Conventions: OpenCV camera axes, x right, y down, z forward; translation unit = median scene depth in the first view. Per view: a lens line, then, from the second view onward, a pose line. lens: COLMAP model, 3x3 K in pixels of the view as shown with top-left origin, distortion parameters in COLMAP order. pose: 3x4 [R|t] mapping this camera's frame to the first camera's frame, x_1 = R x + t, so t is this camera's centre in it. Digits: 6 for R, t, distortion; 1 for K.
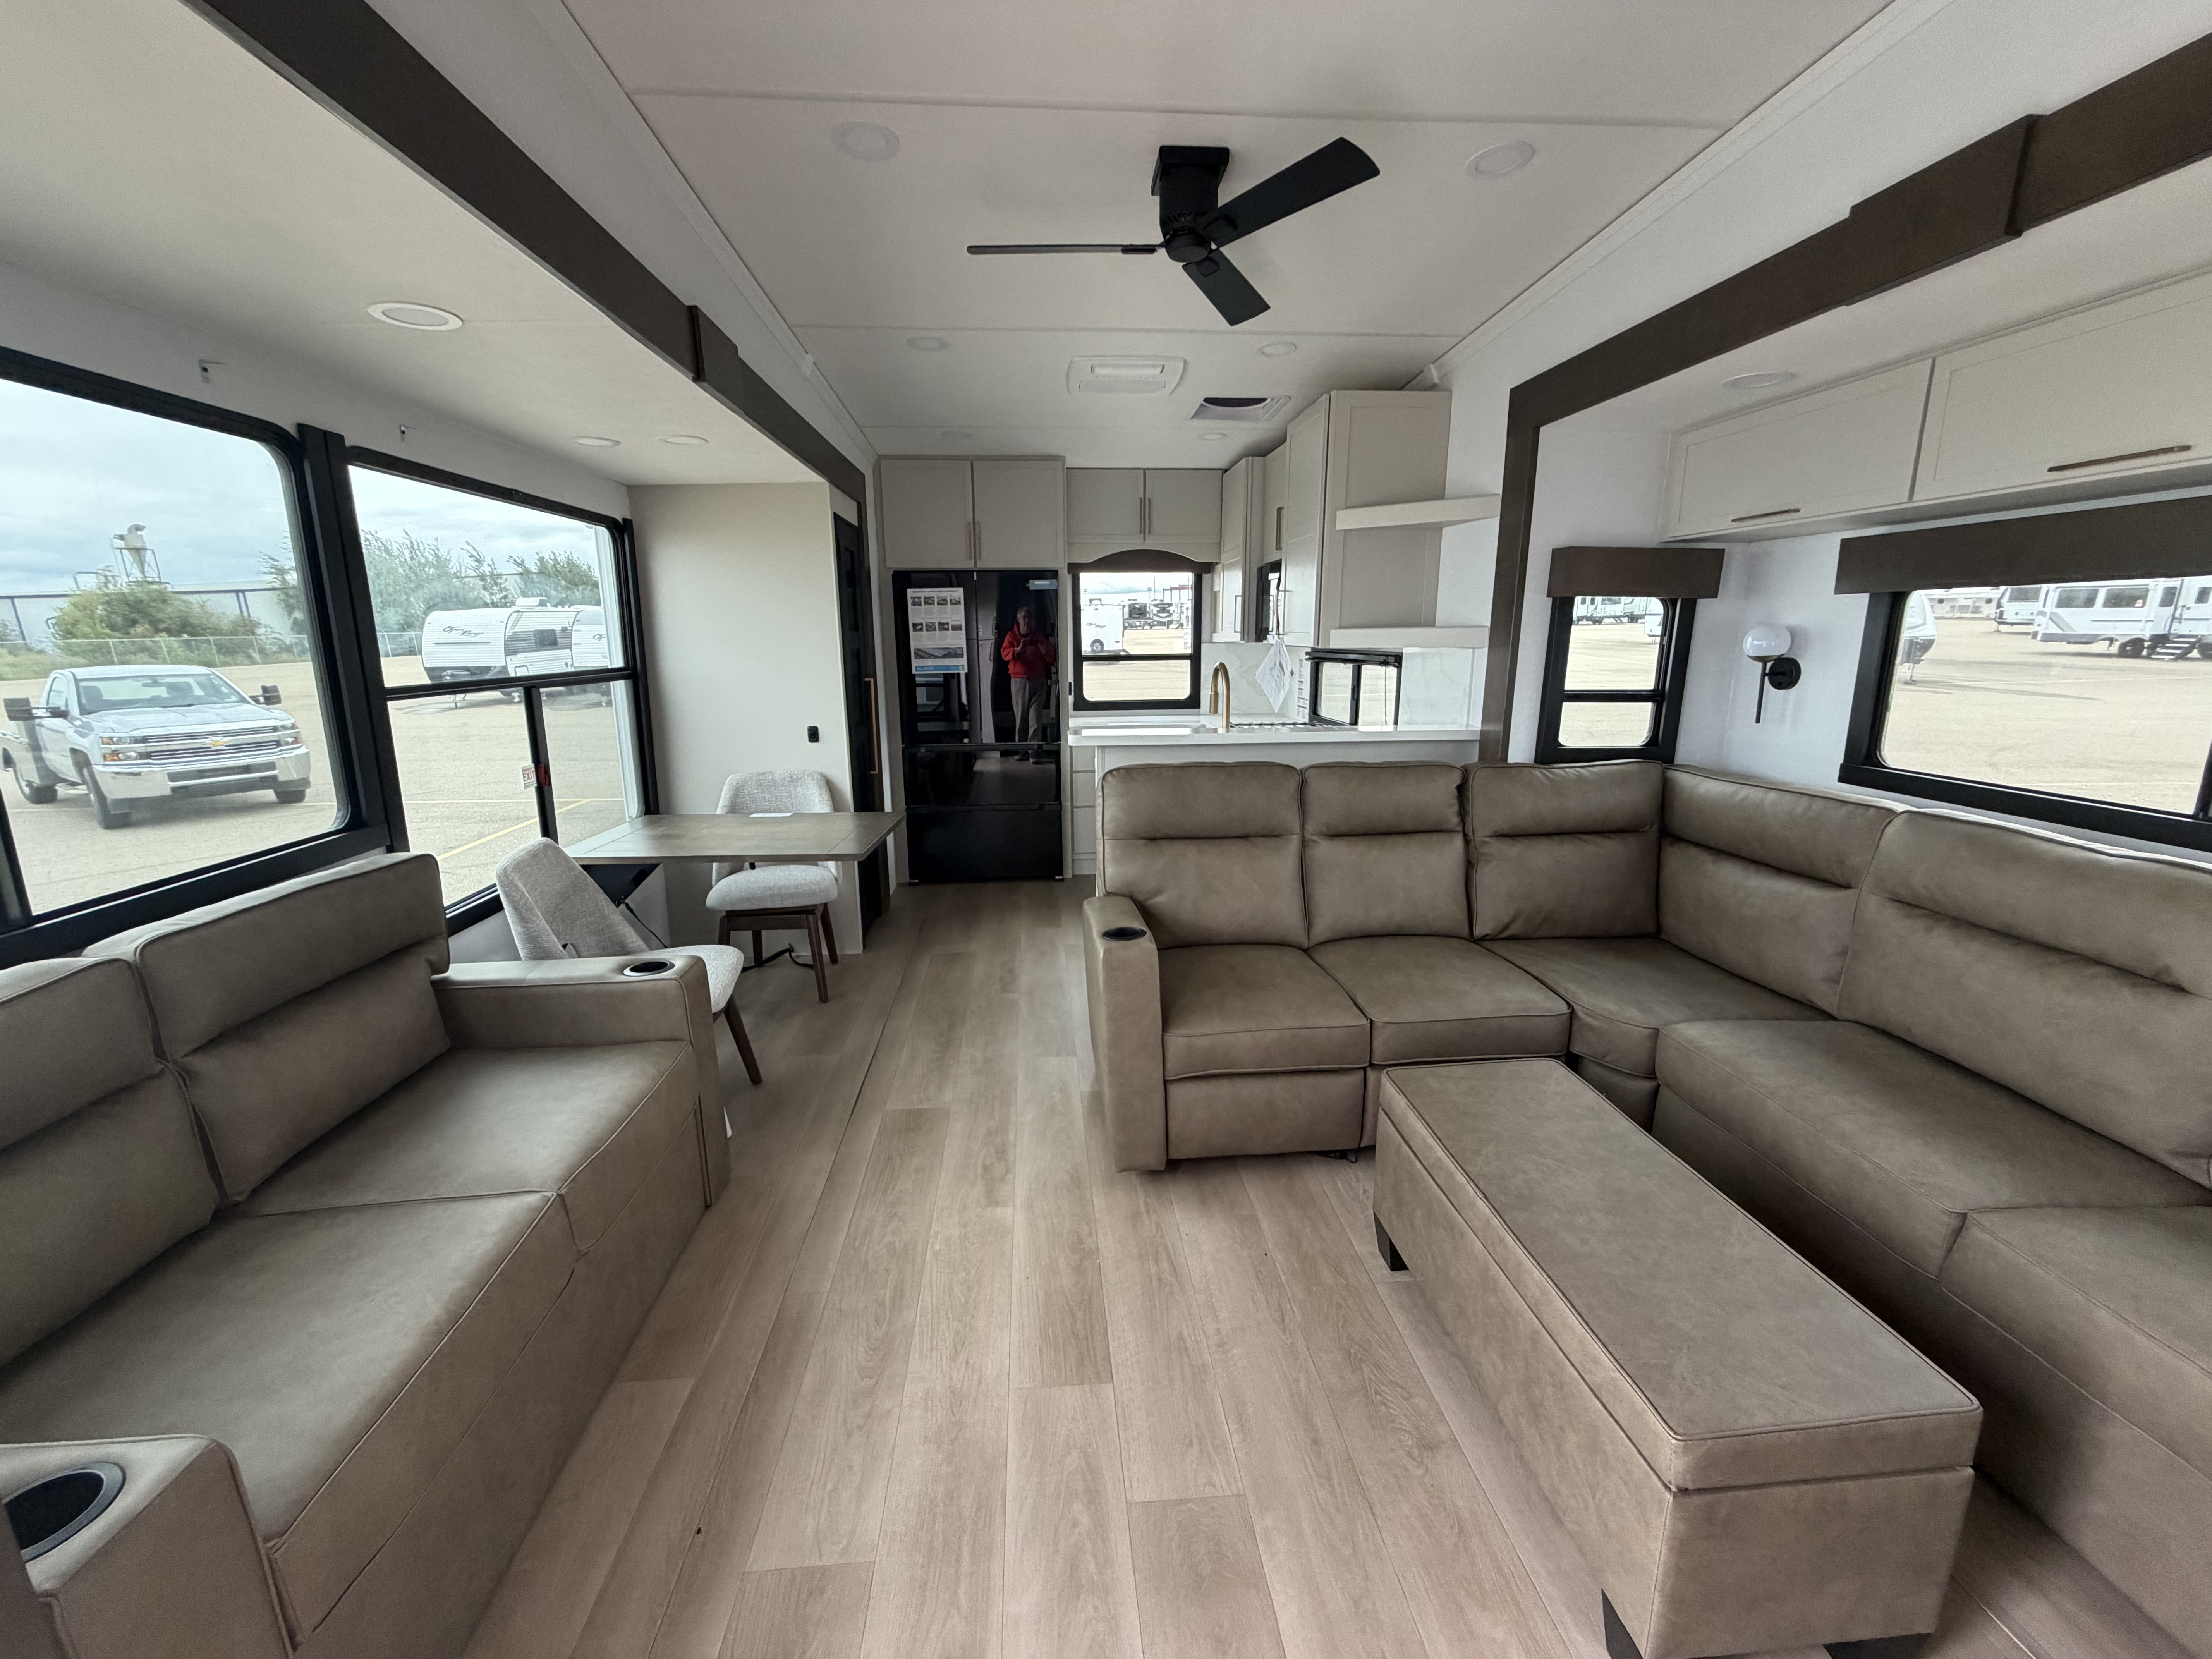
lens RADIAL K [[872.4, 0, 1106.0], [0, 872.4, 829.5], [0, 0, 1]] dist [-0.000507, 0.000005]
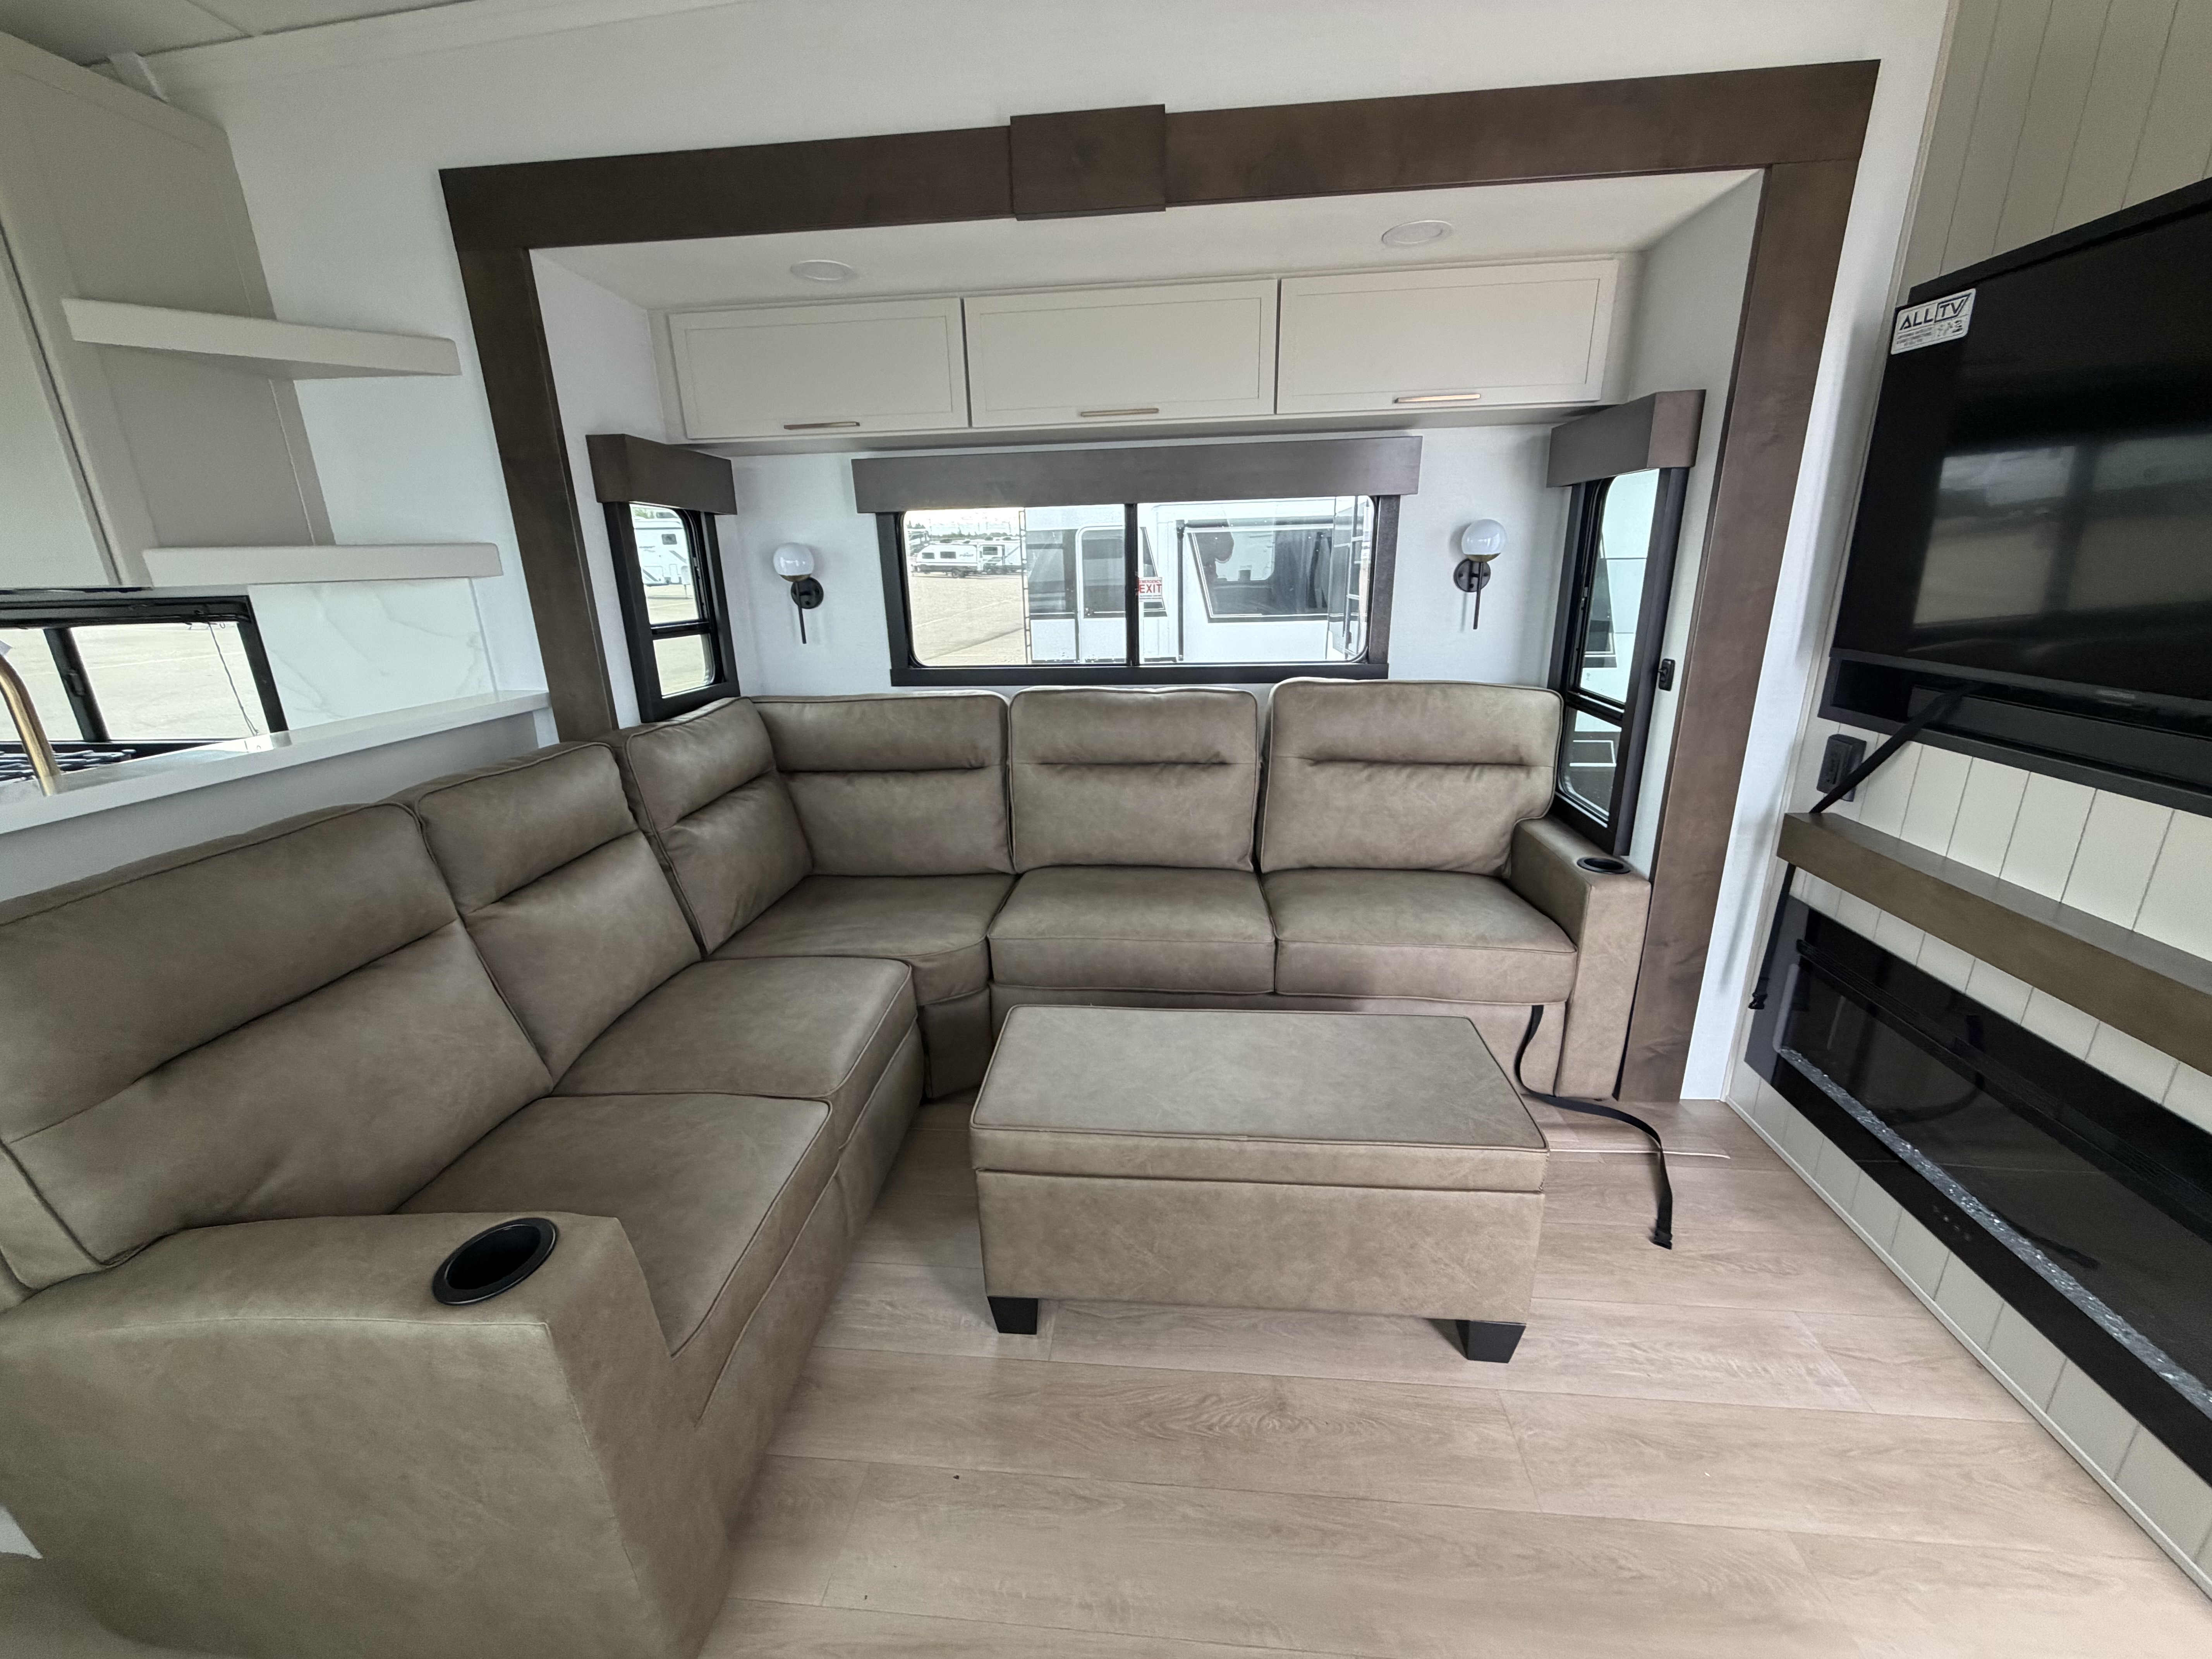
lens RADIAL K [[872.4, 0, 1106.0], [0, 872.4, 829.5], [0, 0, 1]] dist [-0.000507, 0.000005]
pose [[0.184501, -0.288807, 0.939441, -0.208637], [0.239462, 0.940255, 0.242028, -0.083741], [-0.953214, 0.180306, 0.242636, 0.478849]]
